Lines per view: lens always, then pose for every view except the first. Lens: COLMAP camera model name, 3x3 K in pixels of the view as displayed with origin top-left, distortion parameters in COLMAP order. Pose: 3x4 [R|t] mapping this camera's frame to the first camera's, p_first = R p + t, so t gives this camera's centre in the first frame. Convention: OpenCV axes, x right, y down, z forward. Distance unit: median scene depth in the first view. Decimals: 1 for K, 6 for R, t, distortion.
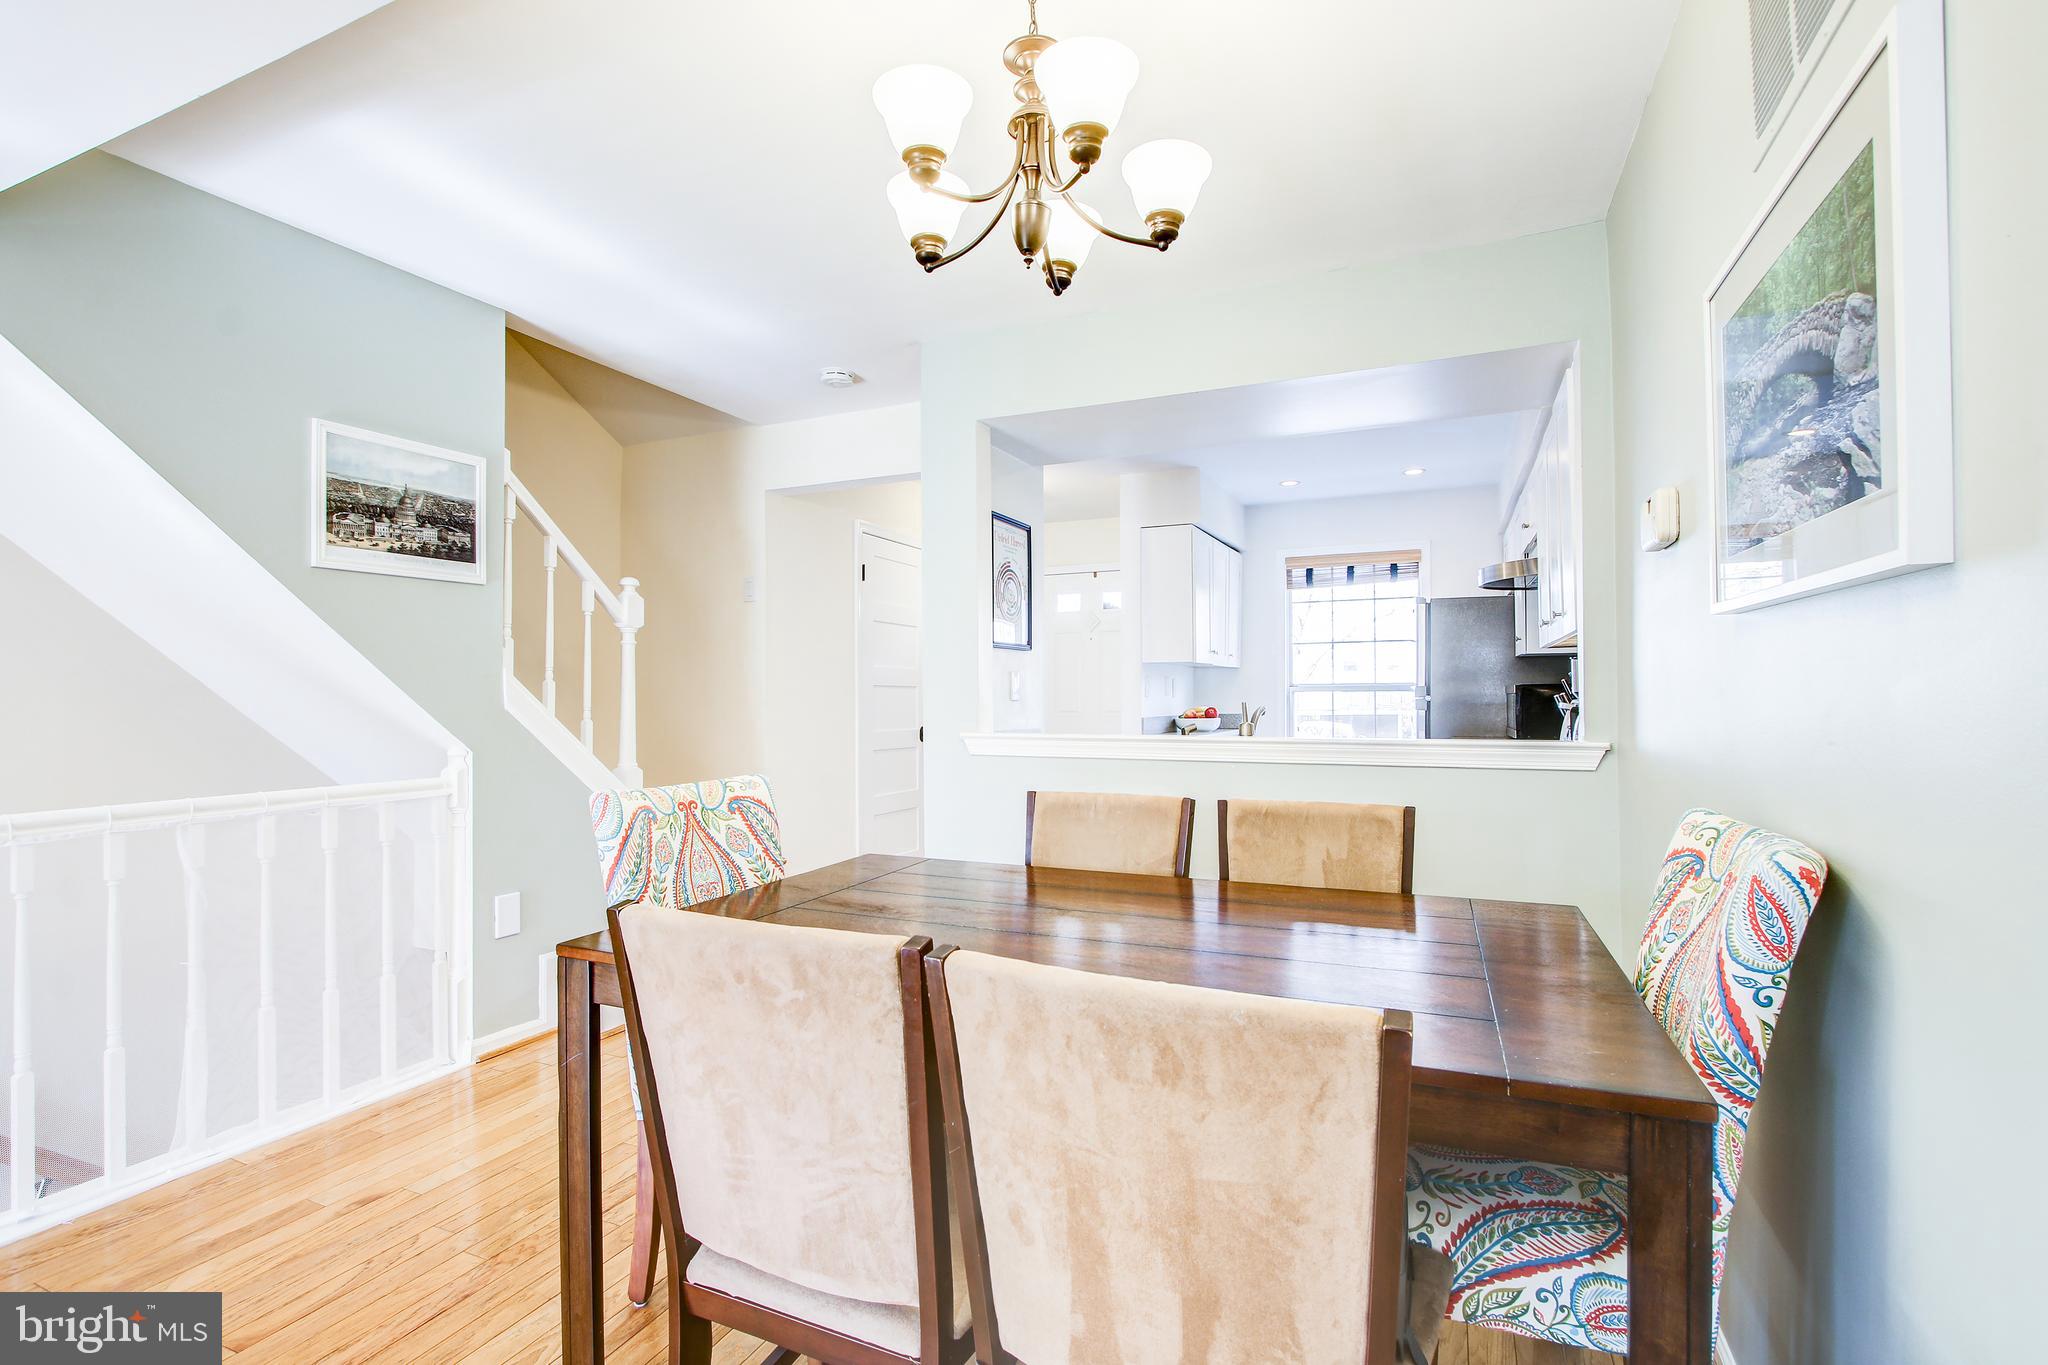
lens RADIAL K [[937.0, 0, 1008.9], [0, 937.0, 682.9], [0, 0, 1]] dist [-0.023740, -0.001015]
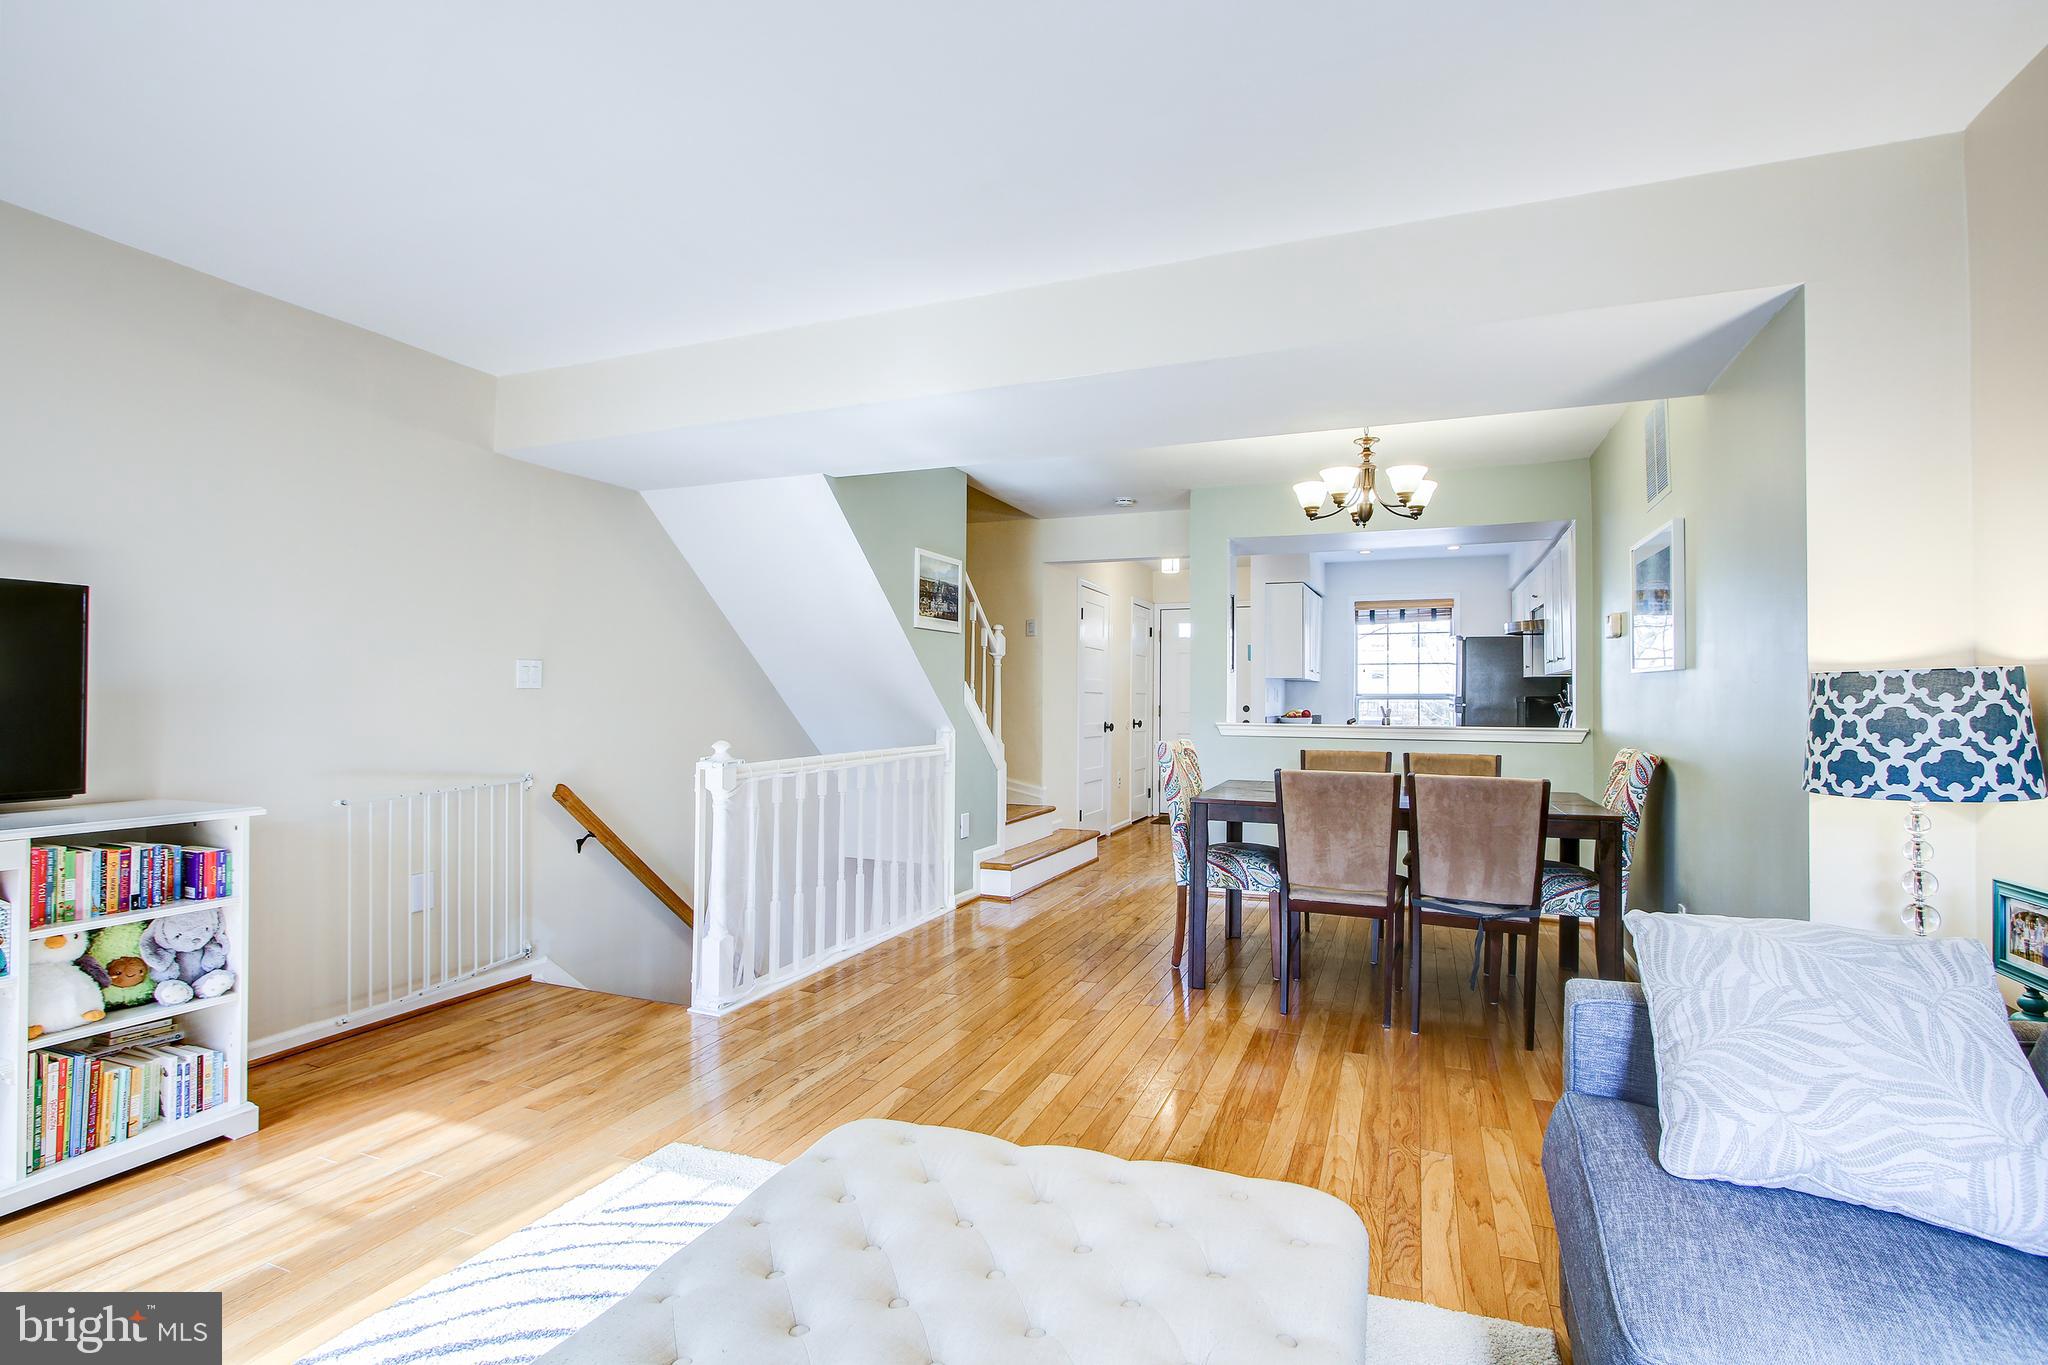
lens RADIAL K [[937.0, 0, 1029.8], [0, 937.0, 678.2], [0, 0, 1]] dist [-0.023740, -0.001015]
pose [[0.999043, 0.011398, 0.042228, -0.523404], [-0.011051, 0.999903, -0.008447, -0.009111], [-0.042320, 0.007973, 0.999072, -0.774843]]
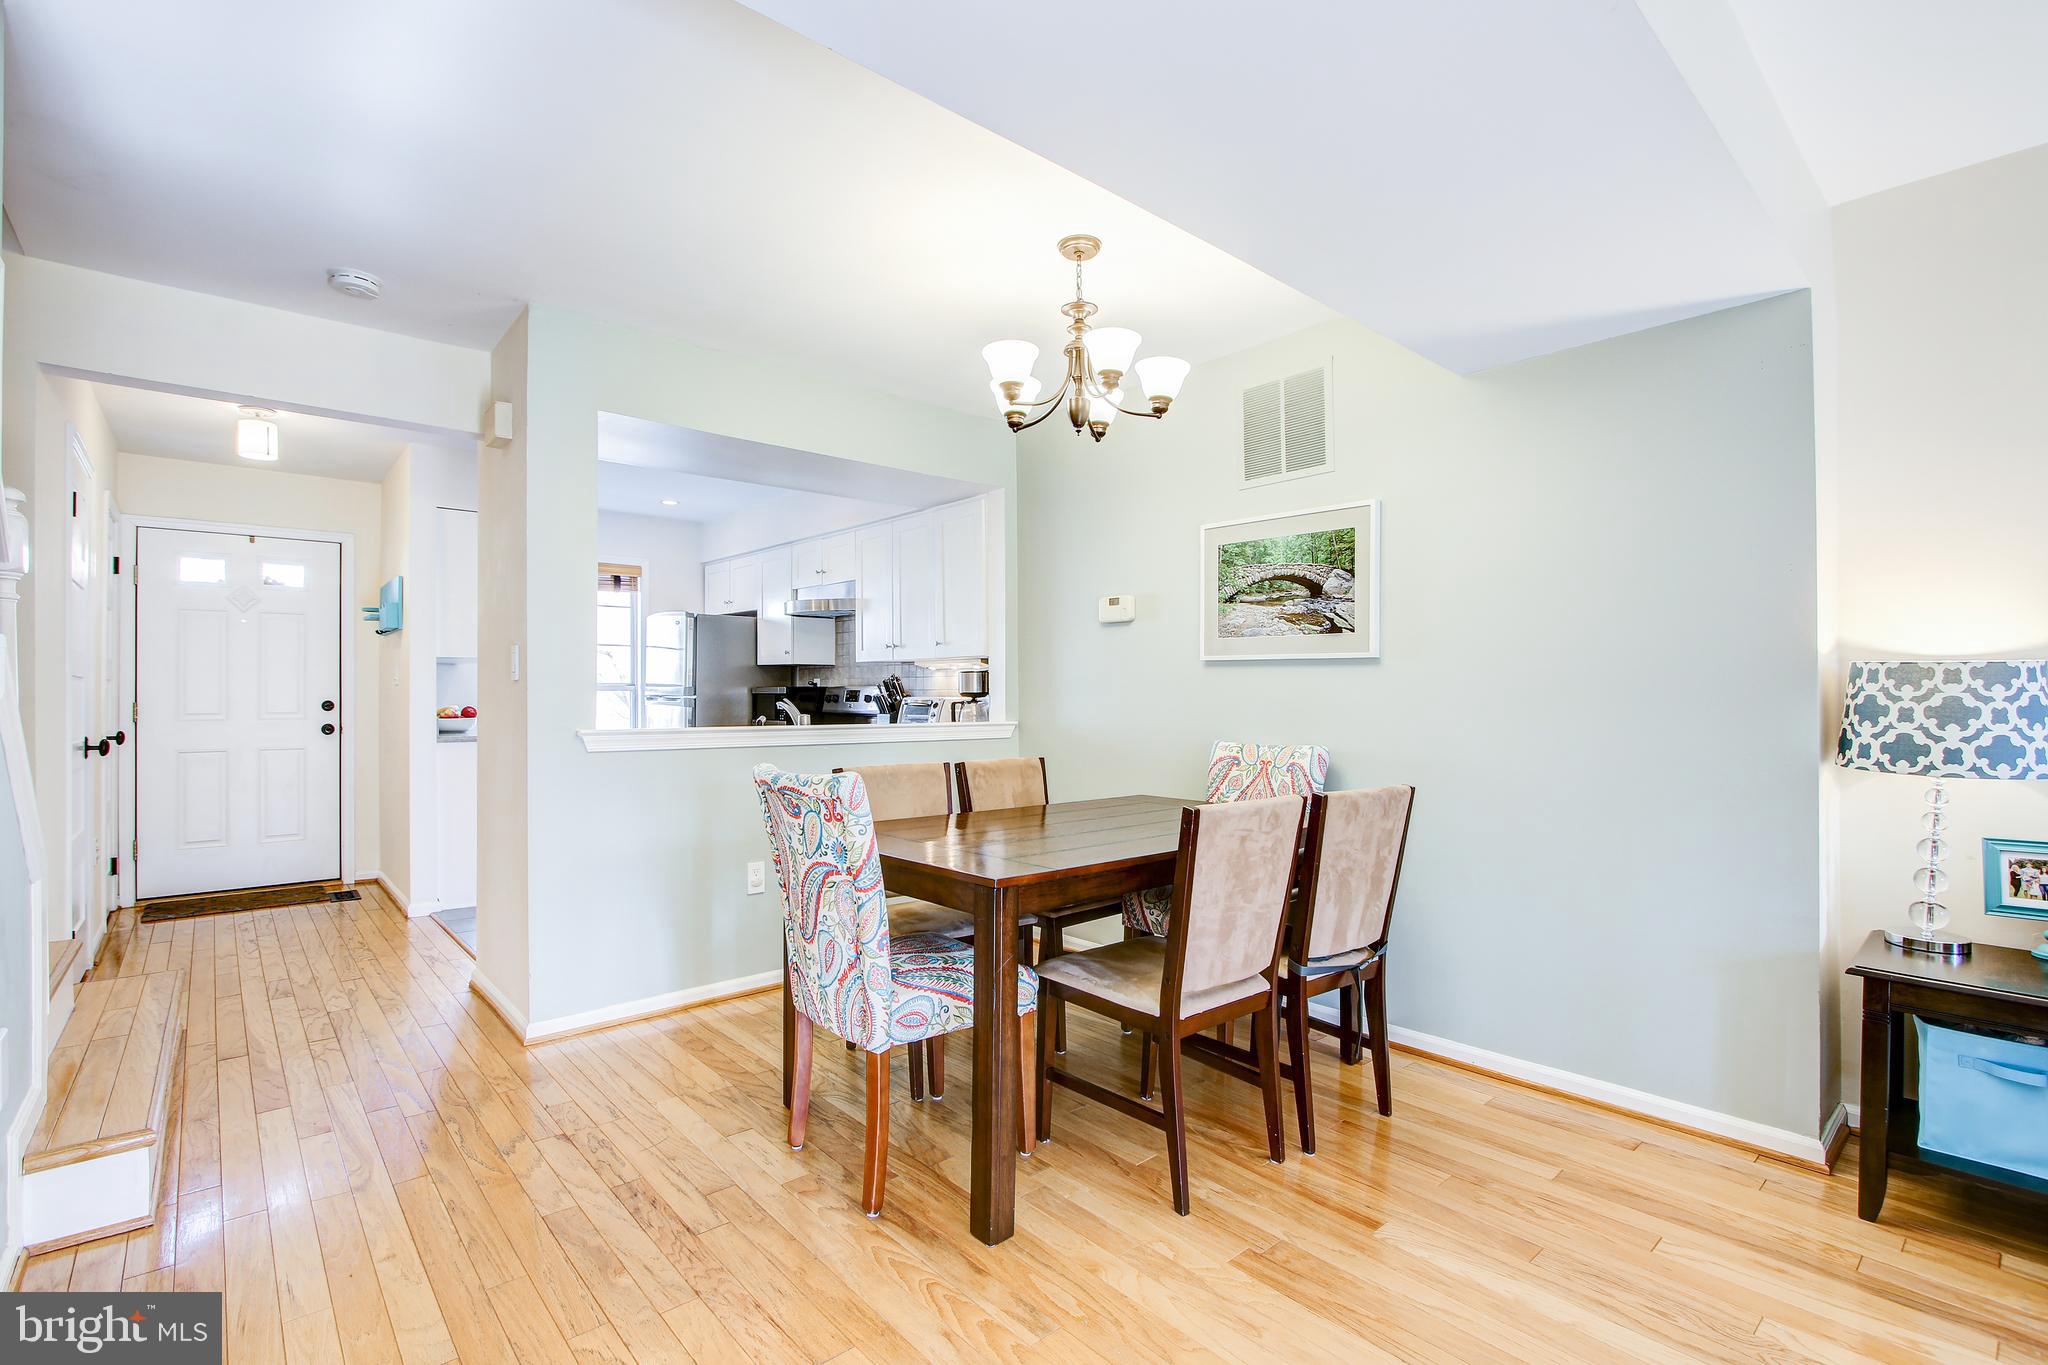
lens RADIAL K [[937.0, 0, 1016.4], [0, 937.0, 699.0], [0, 0, 1]] dist [-0.023740, -0.001015]
pose [[0.409838, 0.004000, 0.912149, -0.840950], [-0.018181, 0.999828, 0.003784, 0.012108], [-0.911977, -0.018134, 0.409840, 0.228302]]
